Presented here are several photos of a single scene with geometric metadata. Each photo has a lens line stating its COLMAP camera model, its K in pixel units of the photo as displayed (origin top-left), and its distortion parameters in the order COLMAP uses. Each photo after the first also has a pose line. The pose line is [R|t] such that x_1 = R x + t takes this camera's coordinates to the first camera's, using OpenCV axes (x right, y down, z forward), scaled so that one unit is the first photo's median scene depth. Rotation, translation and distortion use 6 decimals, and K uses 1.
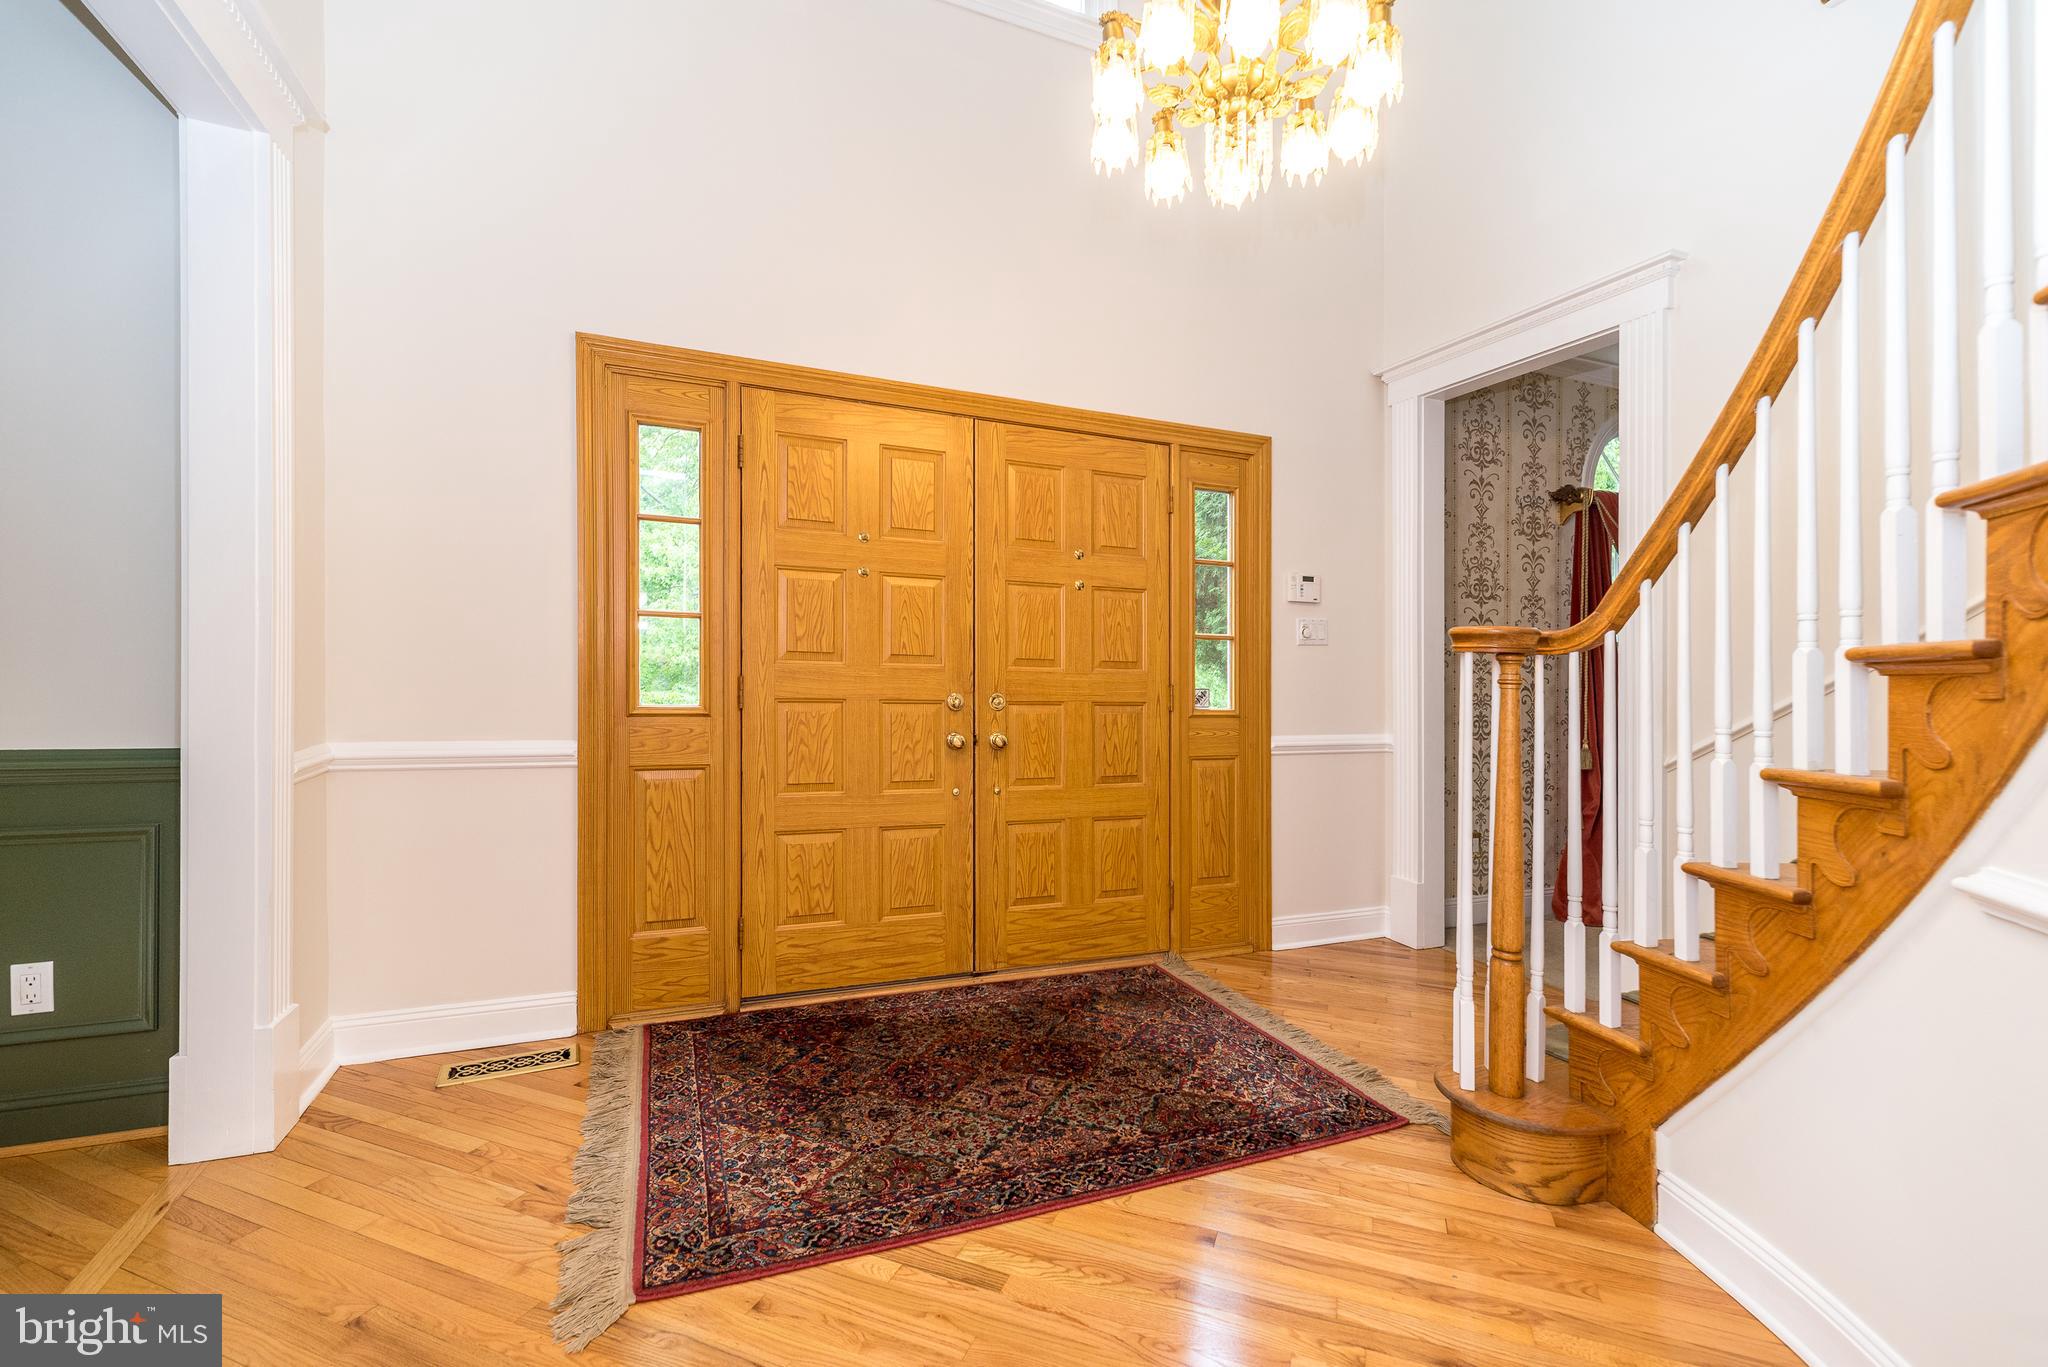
lens RADIAL K [[897.0, 0, 1013.2], [0, 897.0, 635.0], [0, 0, 1]] dist [0.005684, 0.000520]
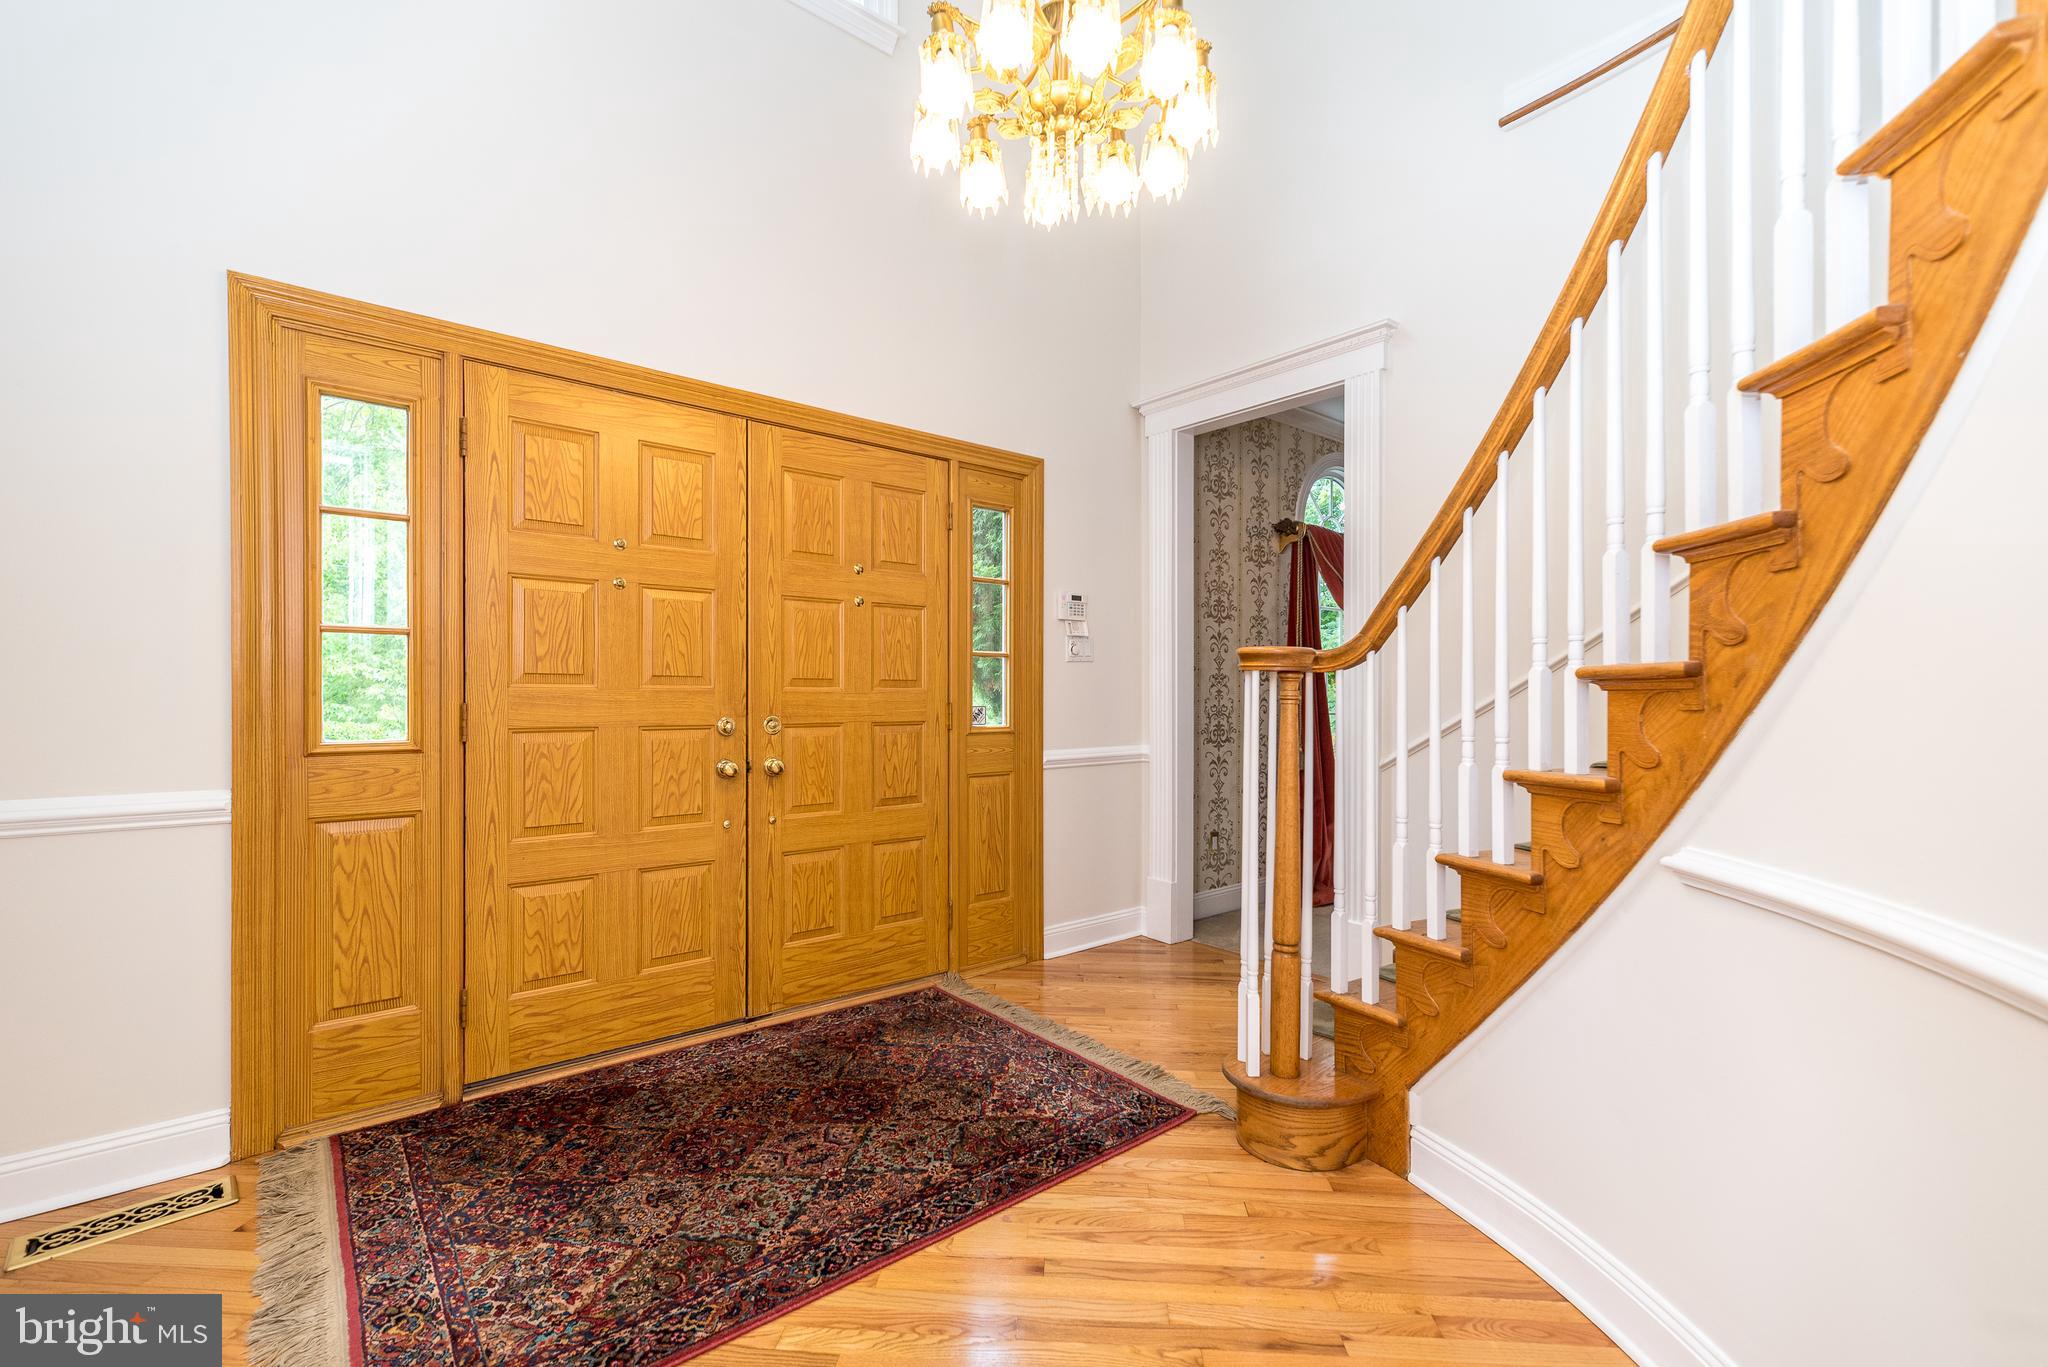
lens RADIAL K [[897.0, 0, 1021.2], [0, 897.0, 650.3], [0, 0, 1]] dist [0.005684, 0.000520]
pose [[0.955232, -0.001556, 0.295853, -0.053944], [0.001302, 0.999999, 0.001057, -0.004558], [-0.295854, -0.000624, 0.955233, 0.037590]]
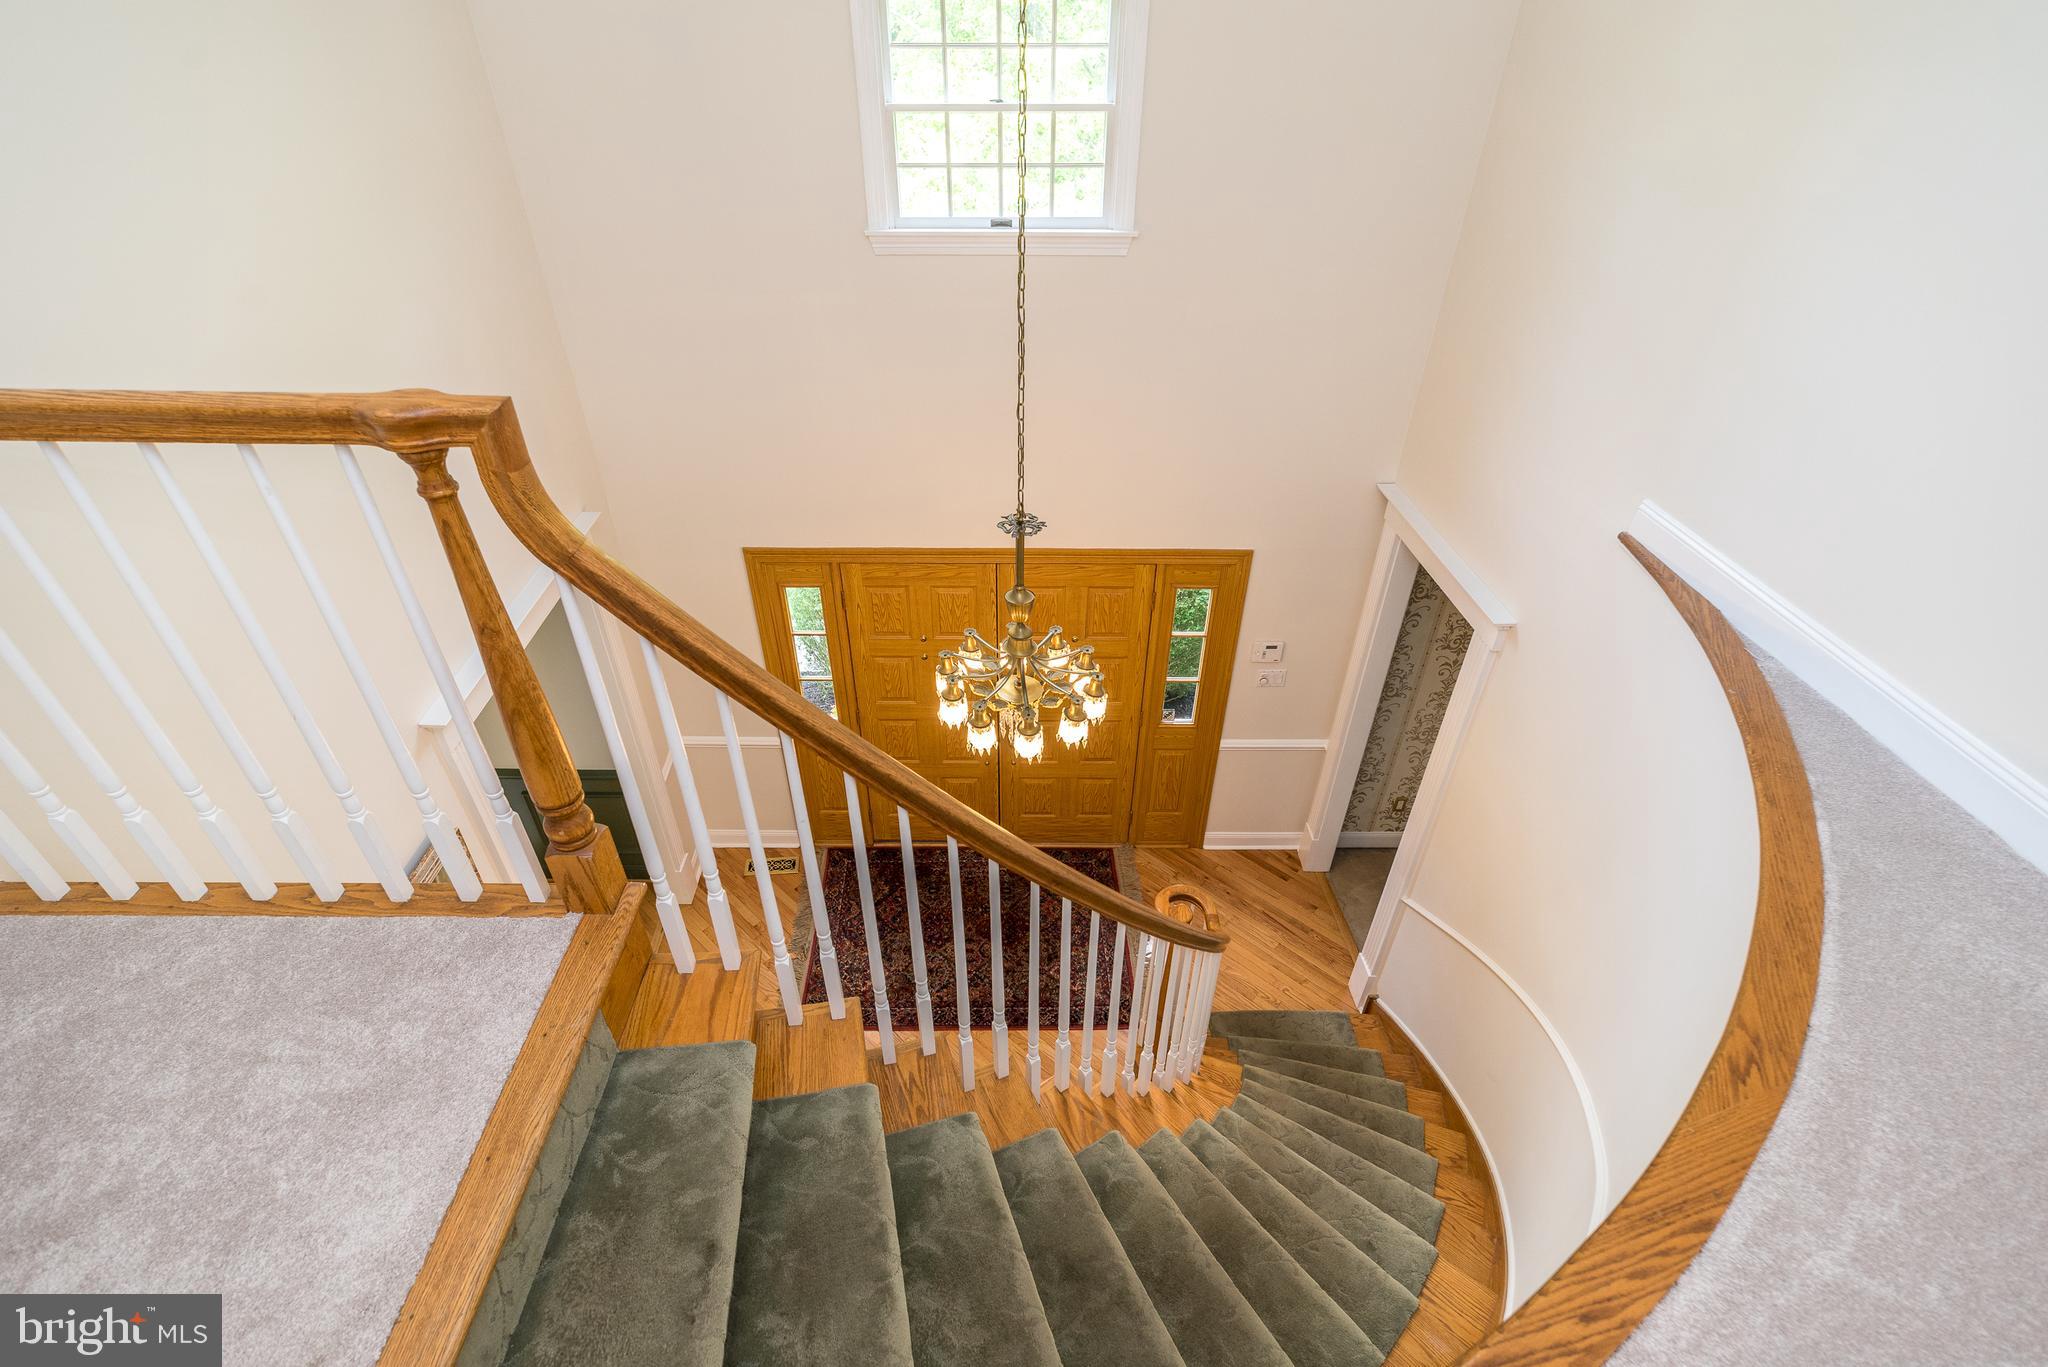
lens RADIAL K [[897.0, 0, 1013.5], [0, 897.0, 645.4], [0, 0, 1]] dist [0.005684, 0.000520]
pose [[0.925718, 0.204595, -0.318098, 0.544802], [0.011047, 0.826069, 0.563460, -1.101884], [0.378052, -0.525120, 0.762448, -0.177747]]
